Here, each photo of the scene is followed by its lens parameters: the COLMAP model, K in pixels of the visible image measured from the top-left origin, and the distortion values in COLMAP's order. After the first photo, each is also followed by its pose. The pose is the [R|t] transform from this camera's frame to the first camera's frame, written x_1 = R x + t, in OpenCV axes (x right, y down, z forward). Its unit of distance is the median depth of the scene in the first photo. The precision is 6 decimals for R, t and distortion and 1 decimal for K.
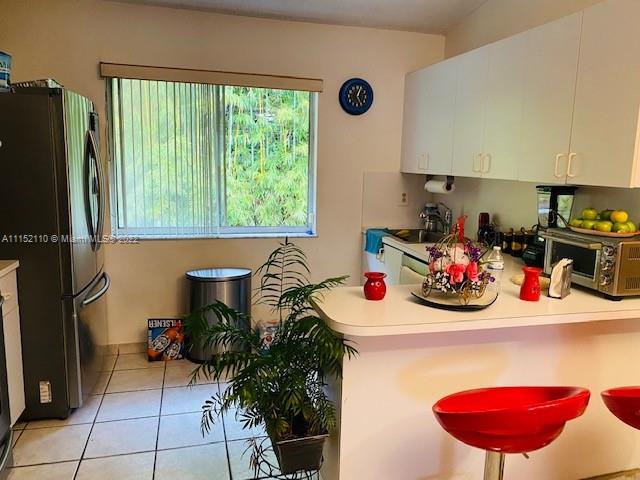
lens RADIAL K [[482.8, 0, 321.8], [0, 482.8, 239.6], [0, 0, 1]] dist [0.004057, -0.019487]
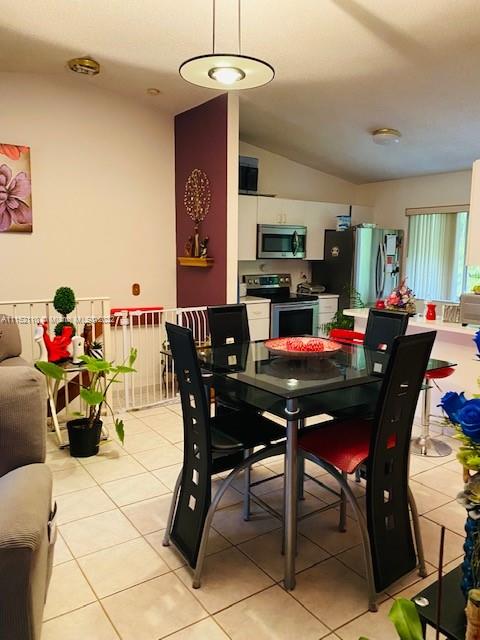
lens RADIAL K [[482.8, 0, 240.2], [0, 482.8, 320.2], [0, 0, 1]] dist [0.004057, -0.019487]
pose [[0.332650, 0.107592, -0.936893, 1.251134], [-0.152557, 0.986524, 0.059126, 0.079701], [0.930629, 0.123261, 0.344581, -0.286415]]
